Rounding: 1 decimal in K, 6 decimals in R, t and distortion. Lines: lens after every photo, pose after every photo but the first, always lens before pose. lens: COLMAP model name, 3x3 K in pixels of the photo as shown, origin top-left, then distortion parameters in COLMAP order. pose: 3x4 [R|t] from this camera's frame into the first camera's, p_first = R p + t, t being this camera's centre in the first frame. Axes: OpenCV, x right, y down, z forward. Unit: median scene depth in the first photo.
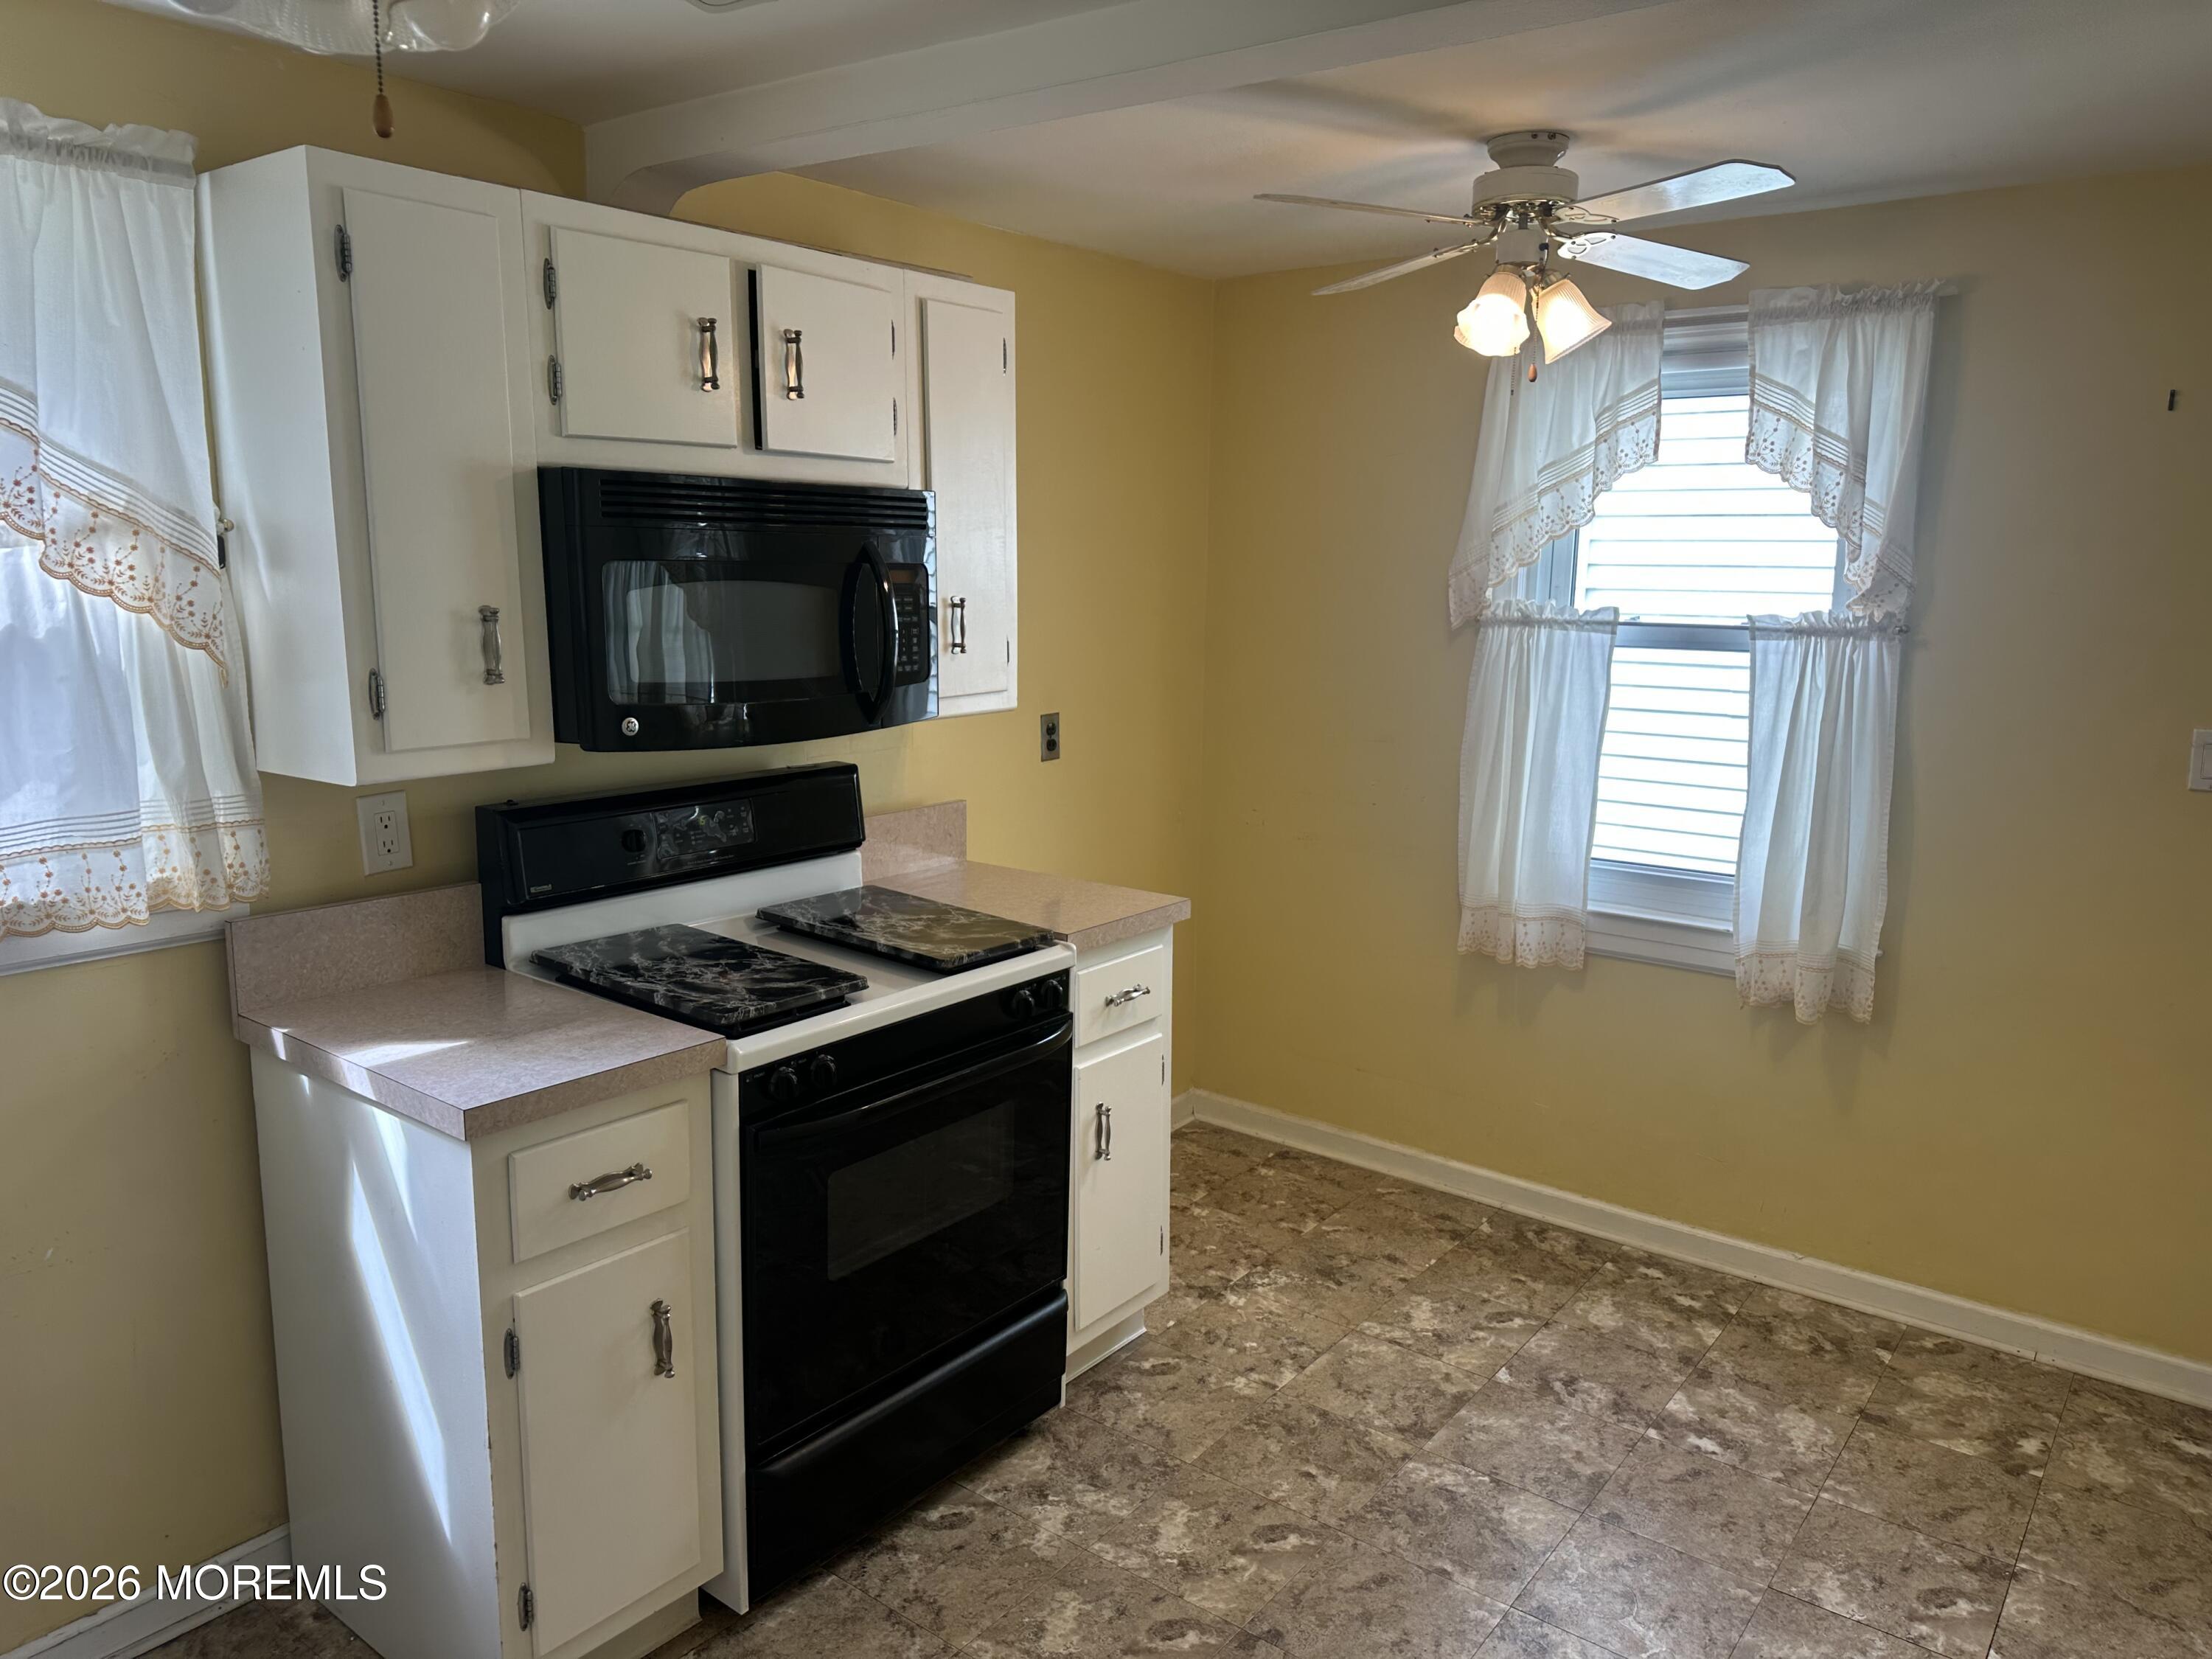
lens RADIAL K [[1550.0, 0, 1106.0], [0, 1550.0, 829.5], [0, 0, 1]] dist [0.058163, -0.127808]
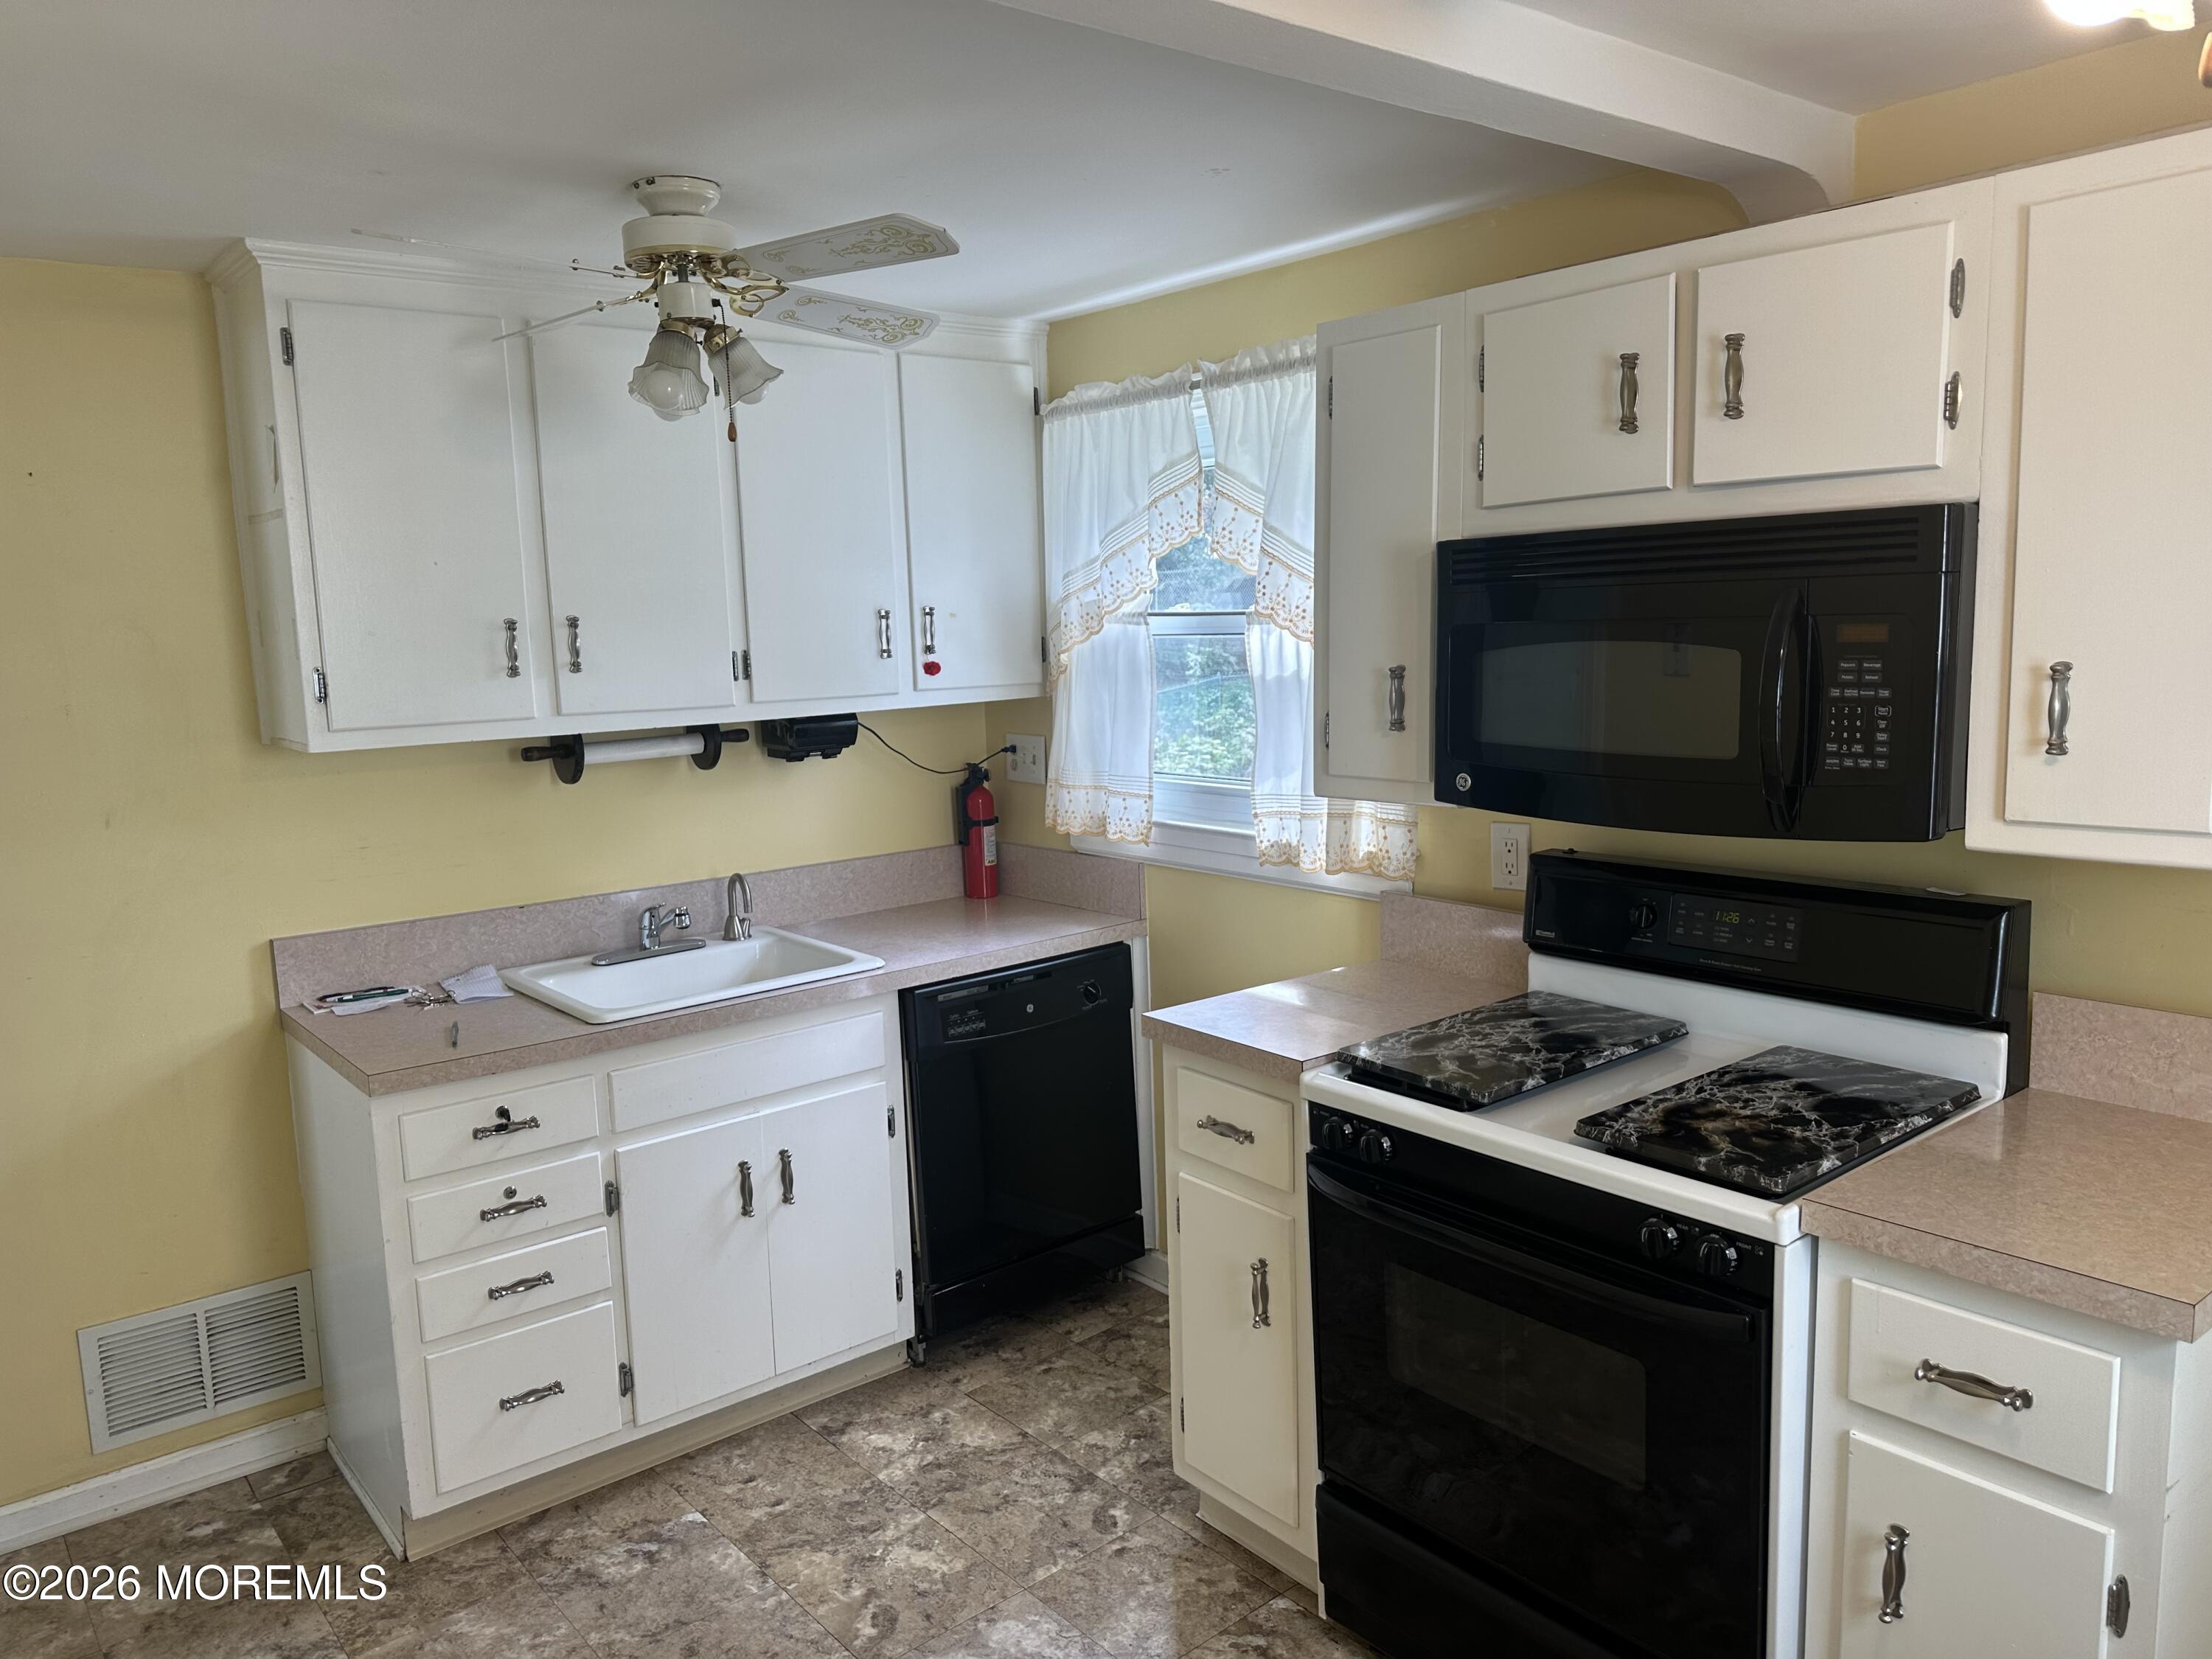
lens RADIAL K [[1550.0, 0, 1106.0], [0, 1550.0, 829.5], [0, 0, 1]] dist [0.058163, -0.127808]
pose [[-0.244587, 0.120926, -0.962057, 0.731491], [-0.141150, 0.977183, 0.158712, -0.160399], [0.959299, 0.174614, -0.221937, 0.968109]]
